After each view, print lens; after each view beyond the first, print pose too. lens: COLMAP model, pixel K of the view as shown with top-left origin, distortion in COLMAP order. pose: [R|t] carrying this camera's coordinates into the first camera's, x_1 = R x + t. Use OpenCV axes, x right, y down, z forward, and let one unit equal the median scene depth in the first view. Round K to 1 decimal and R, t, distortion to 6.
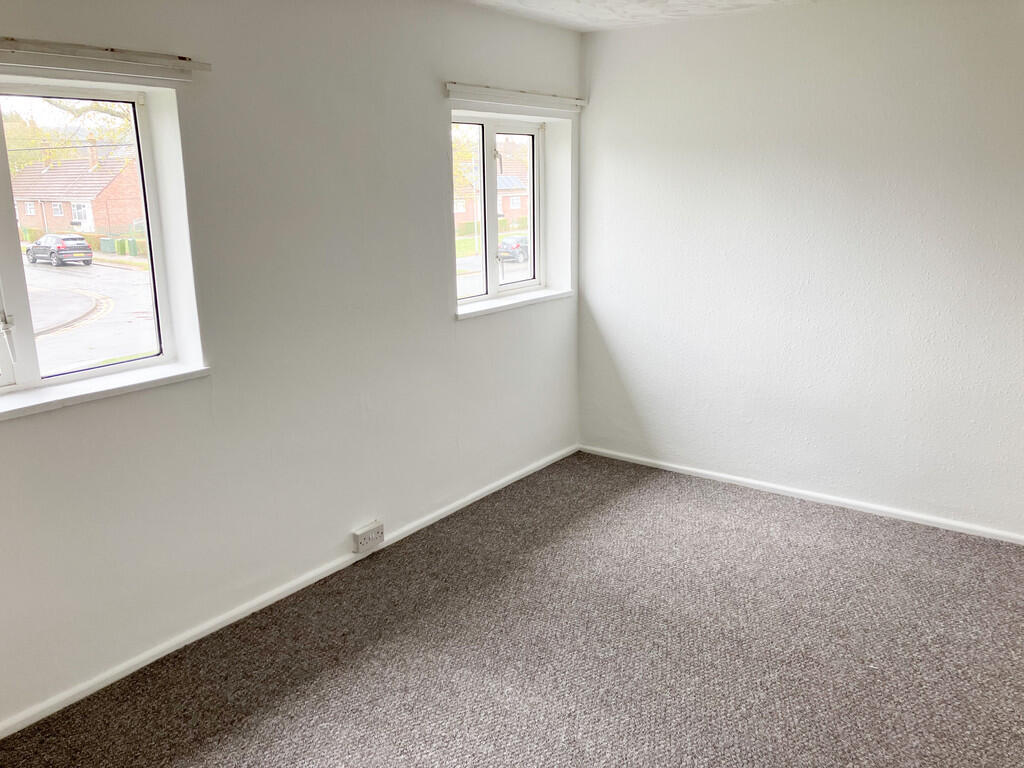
lens RADIAL K [[864.3, 0, 517.0], [0, 864.3, 381.0], [0, 0, 1]] dist [0.064618, -0.061198]
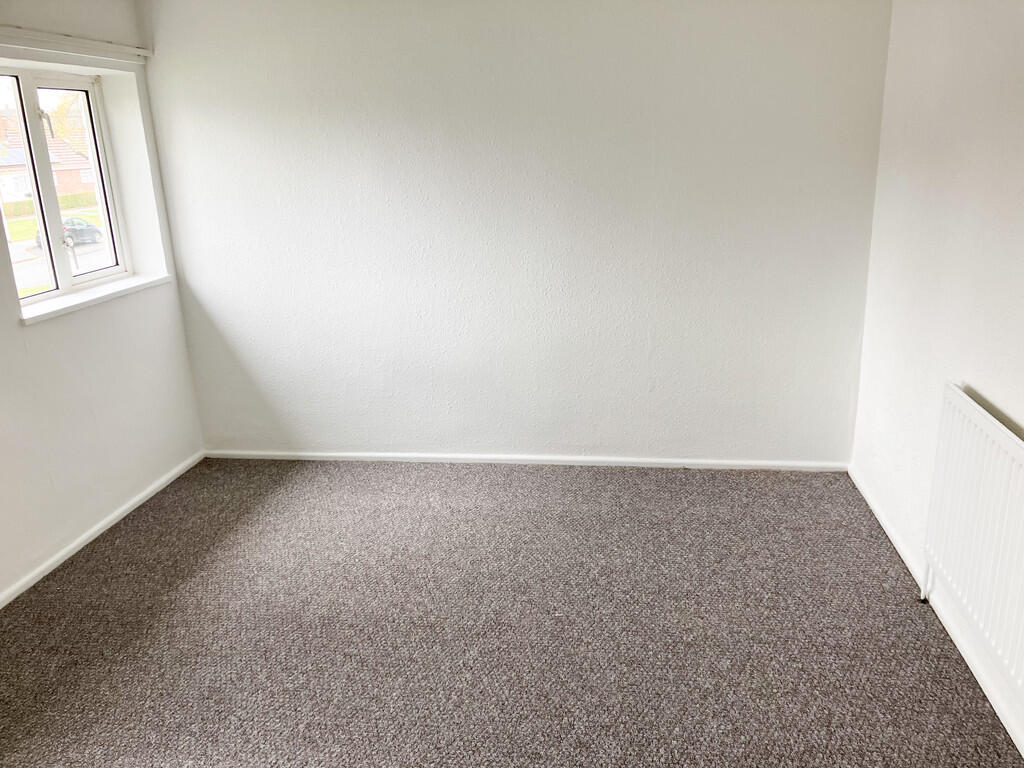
lens RADIAL K [[864.3, 0, 507.9], [0, 864.3, 382.8], [0, 0, 1]] dist [0.064618, -0.061198]
pose [[0.884279, -0.150485, 0.442046, -0.043694], [0.134353, 0.988612, 0.067788, -0.015099], [-0.447213, -0.000554, 0.894427, 0.093964]]
